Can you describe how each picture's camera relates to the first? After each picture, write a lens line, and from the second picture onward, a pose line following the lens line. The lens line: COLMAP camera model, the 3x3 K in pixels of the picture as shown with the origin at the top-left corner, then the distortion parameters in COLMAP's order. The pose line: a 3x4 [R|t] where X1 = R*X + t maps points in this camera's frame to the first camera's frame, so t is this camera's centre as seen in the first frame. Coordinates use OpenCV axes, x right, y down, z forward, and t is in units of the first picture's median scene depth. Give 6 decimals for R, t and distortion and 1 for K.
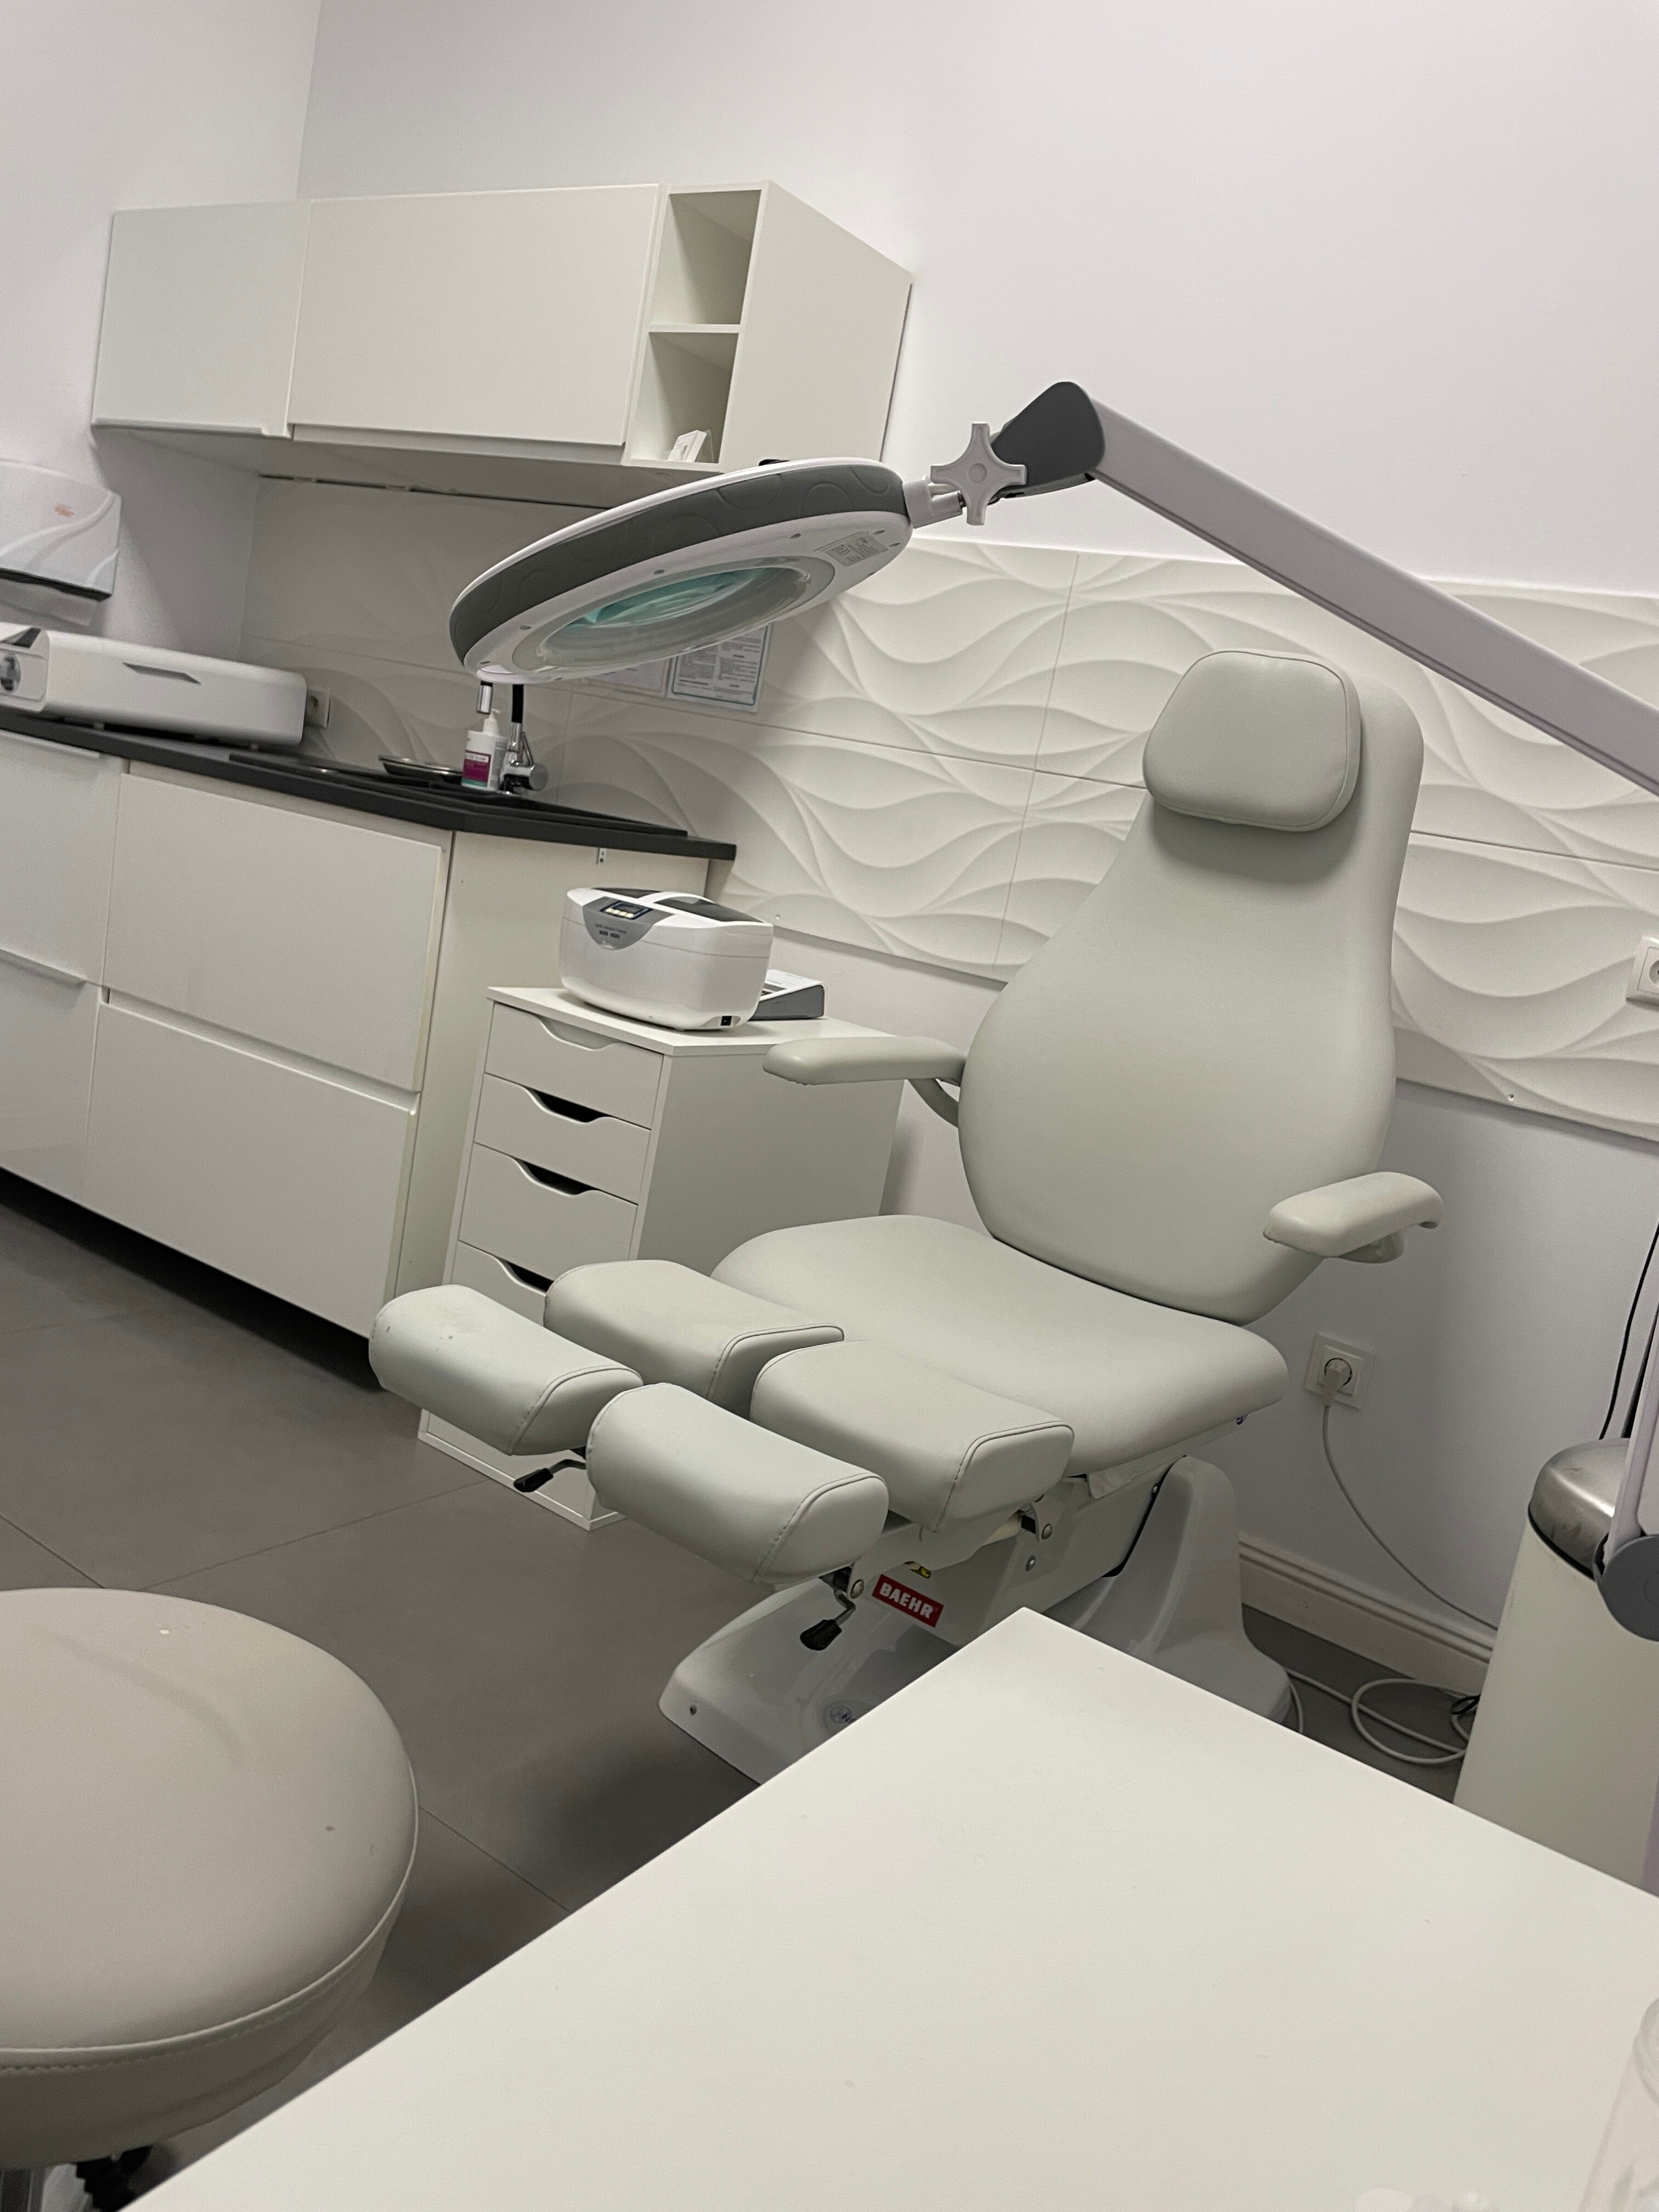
lens RADIAL K [[1683.9, 0, 839.4], [0, 1683.9, 1096.2], [0, 0, 1]] dist [0.102847, -0.162032]
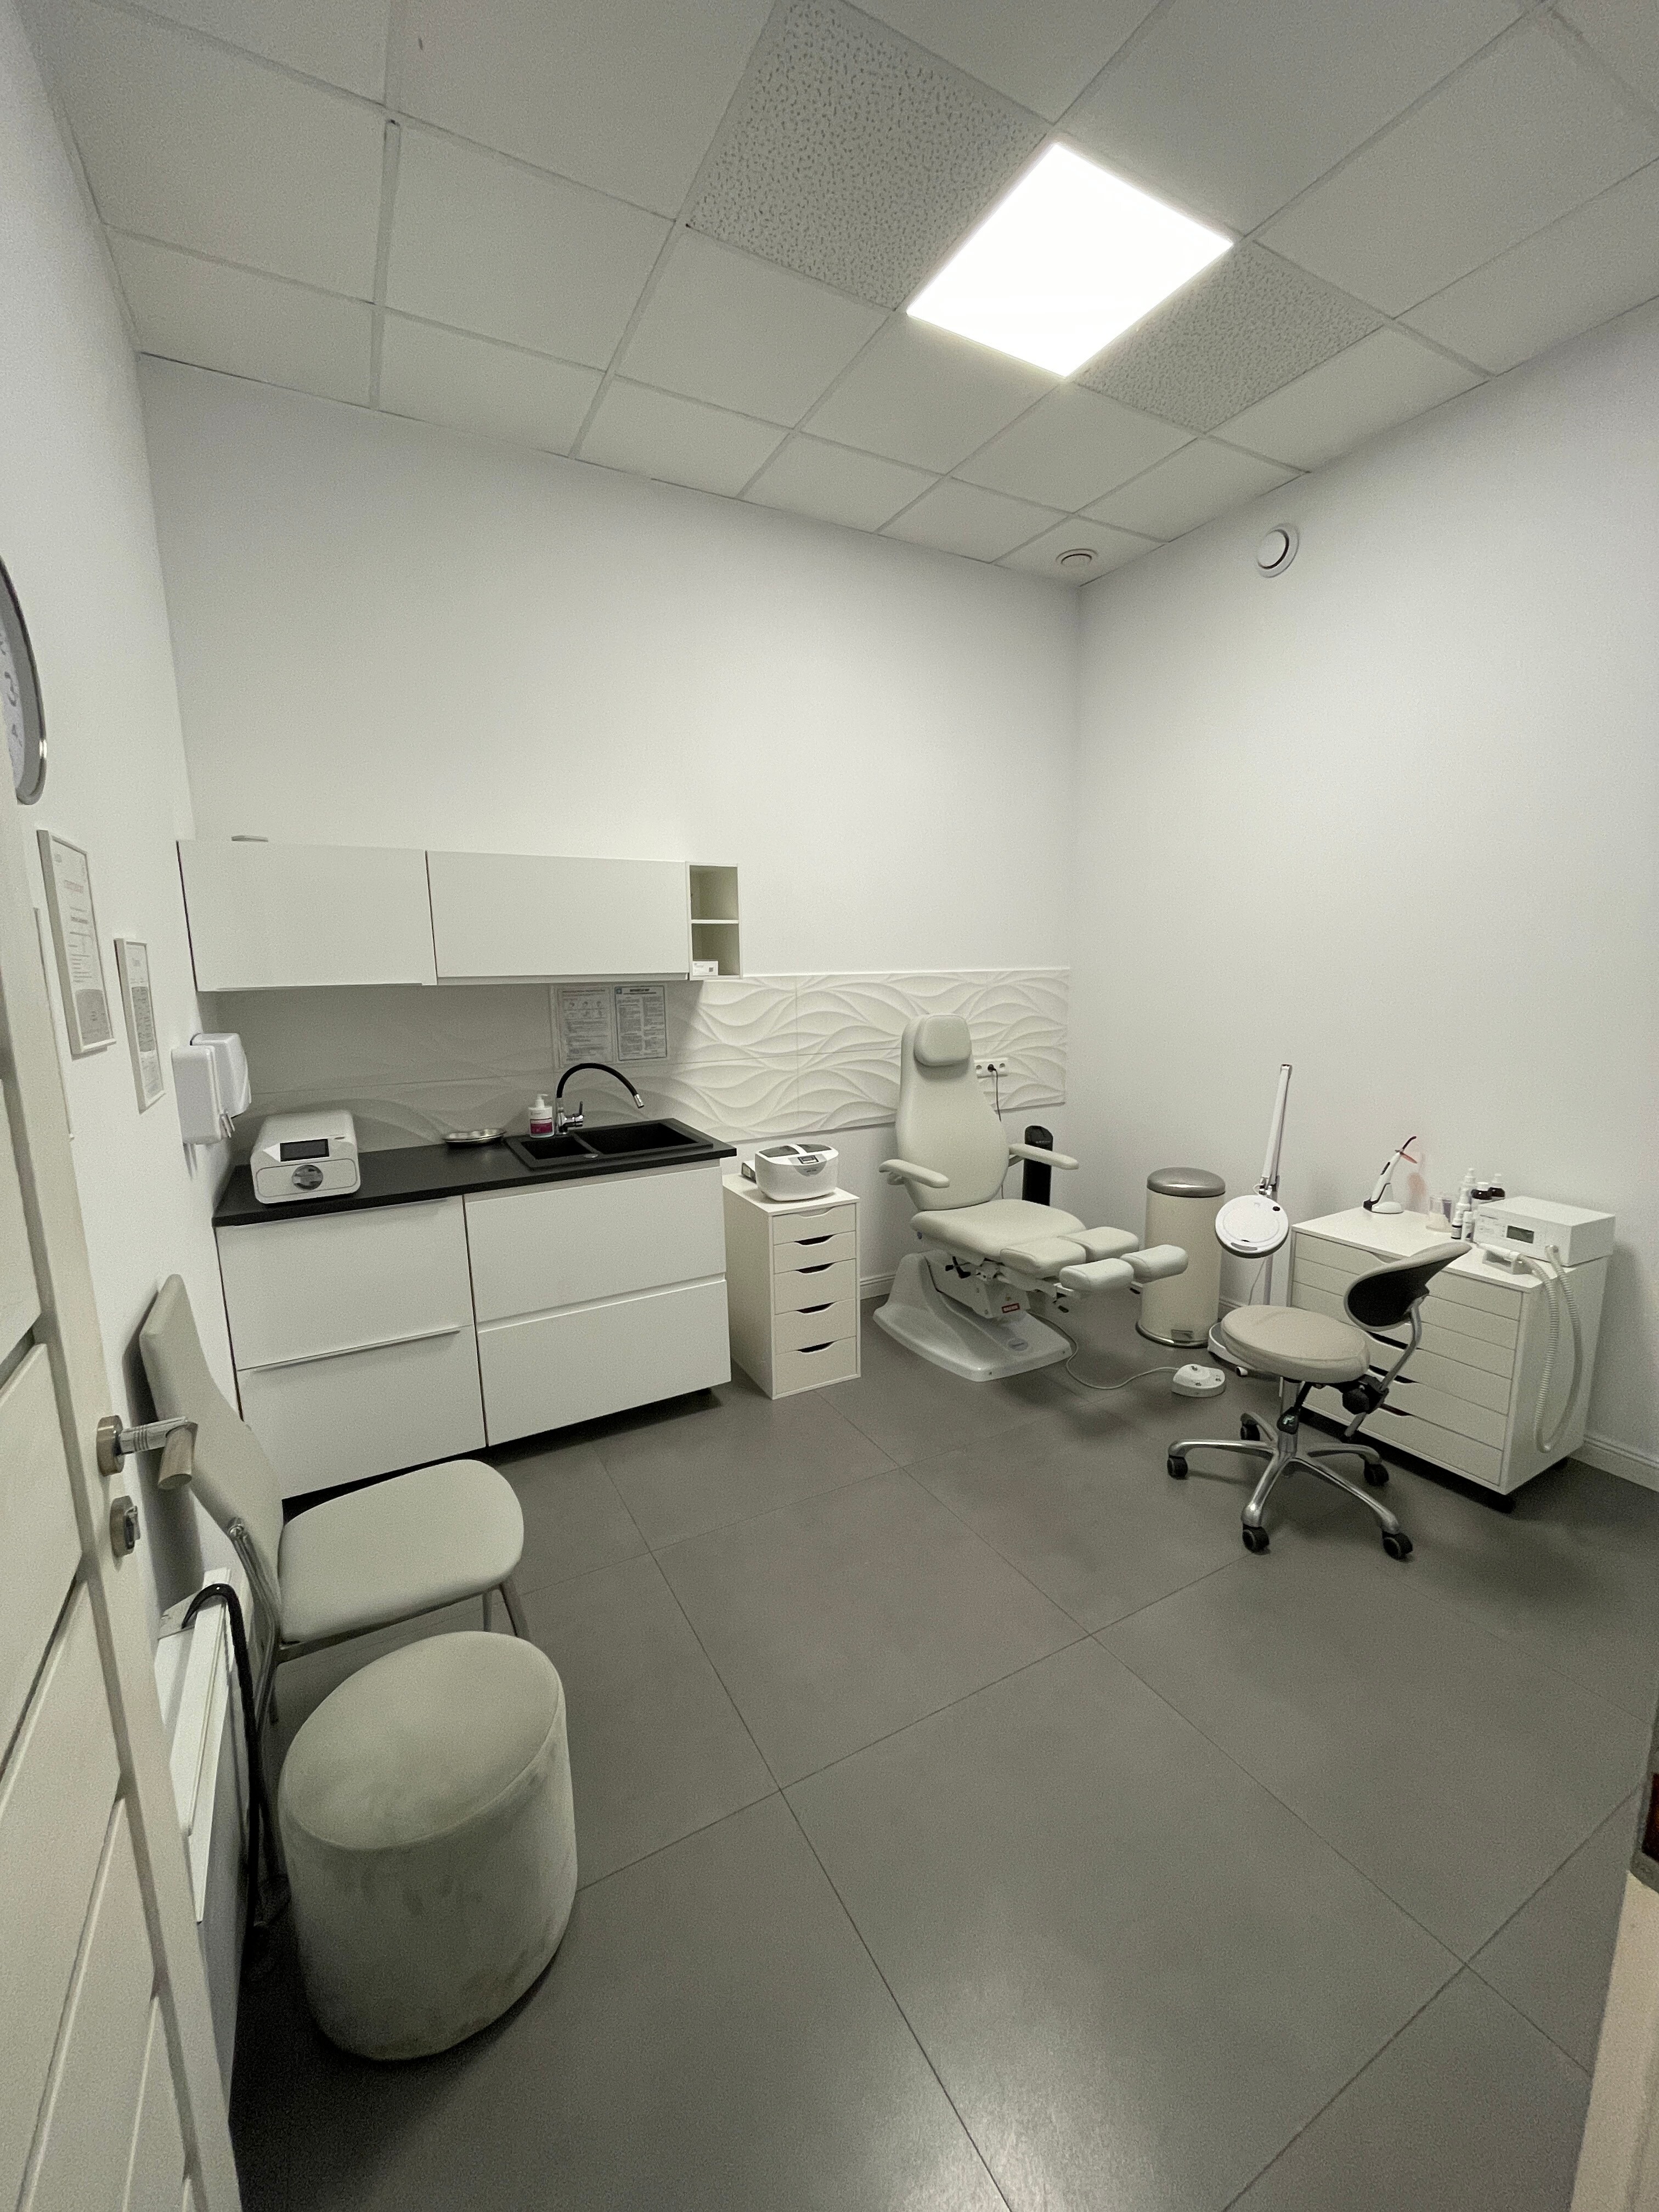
lens RADIAL K [[898.0, 0, 835.4], [0, 898.0, 1106.9], [0, 0, 1]] dist [-0.000351, -0.000025]
pose [[0.423868, -0.333187, 0.842213, -1.095030], [0.249972, 0.936796, 0.244800, -0.452810], [-0.870546, 0.106767, 0.480365, 0.273045]]
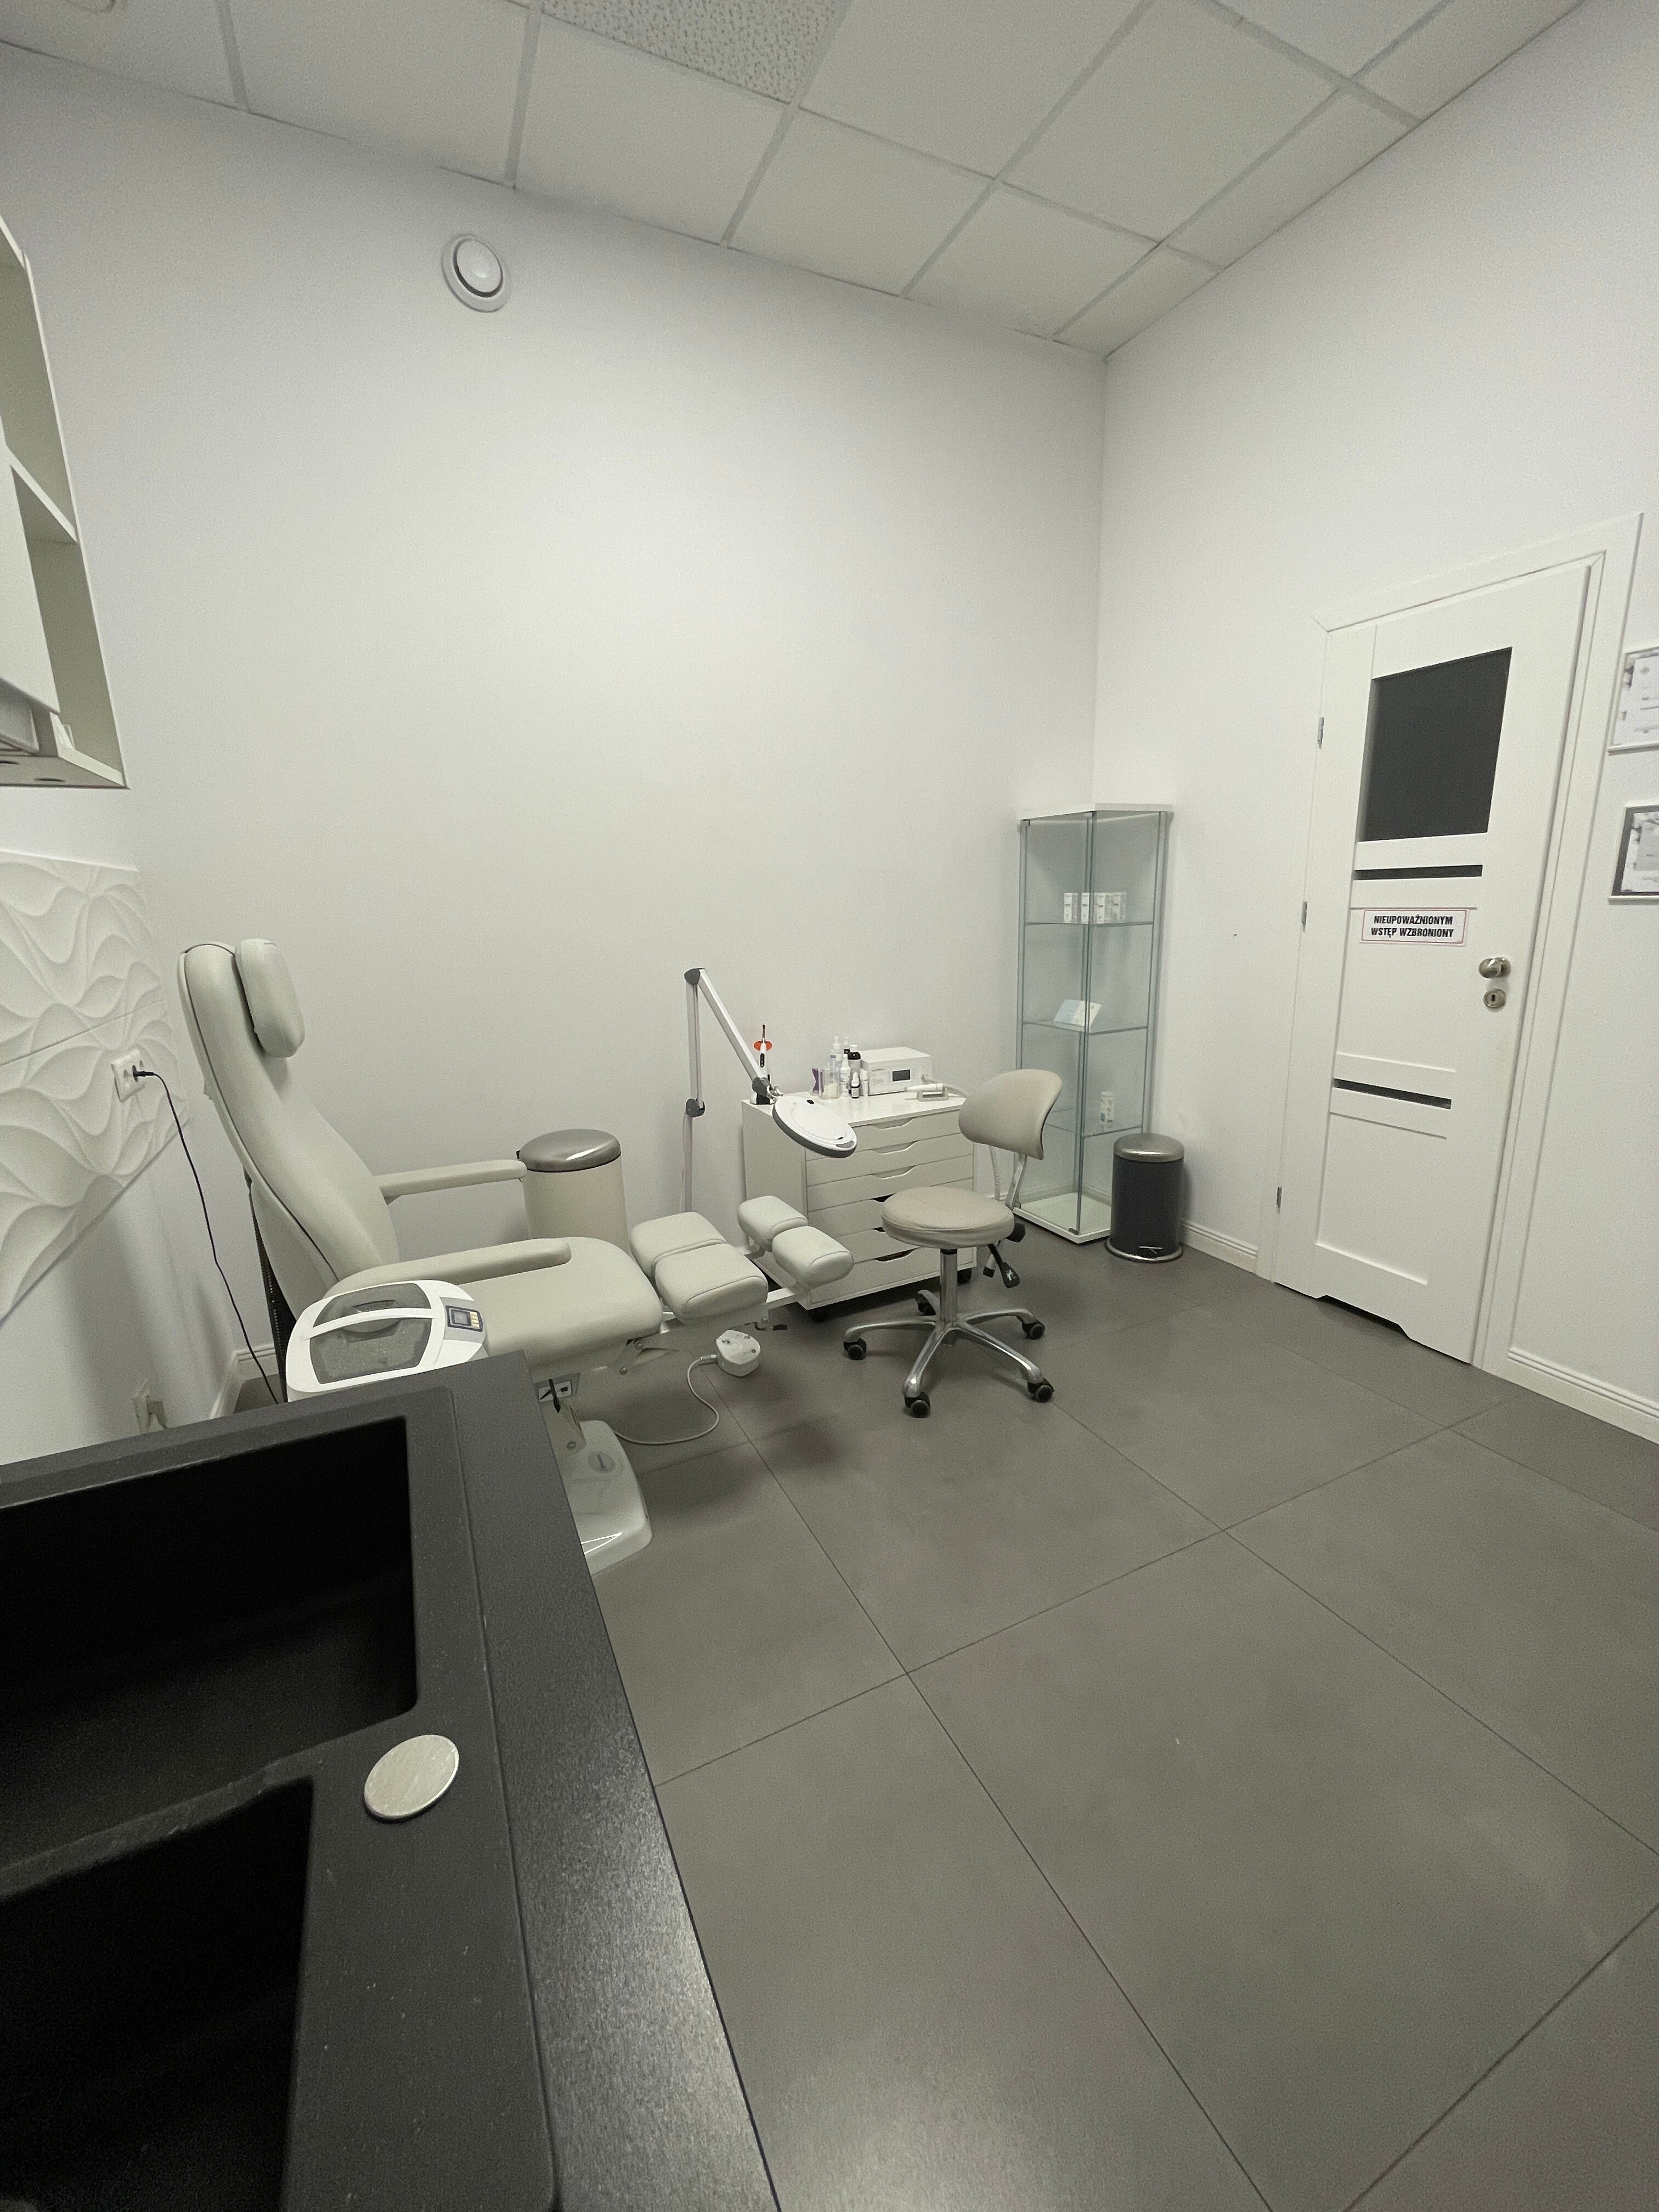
lens RADIAL K [[898.0, 0, 835.4], [0, 898.0, 1106.9], [0, 0, 1]] dist [-0.000351, -0.000025]
pose [[-0.865969, -0.265513, 0.423793, -0.424322], [-0.046216, 0.886282, 0.460834, -0.405793], [-0.497957, 0.379482, -0.779764, 1.126356]]
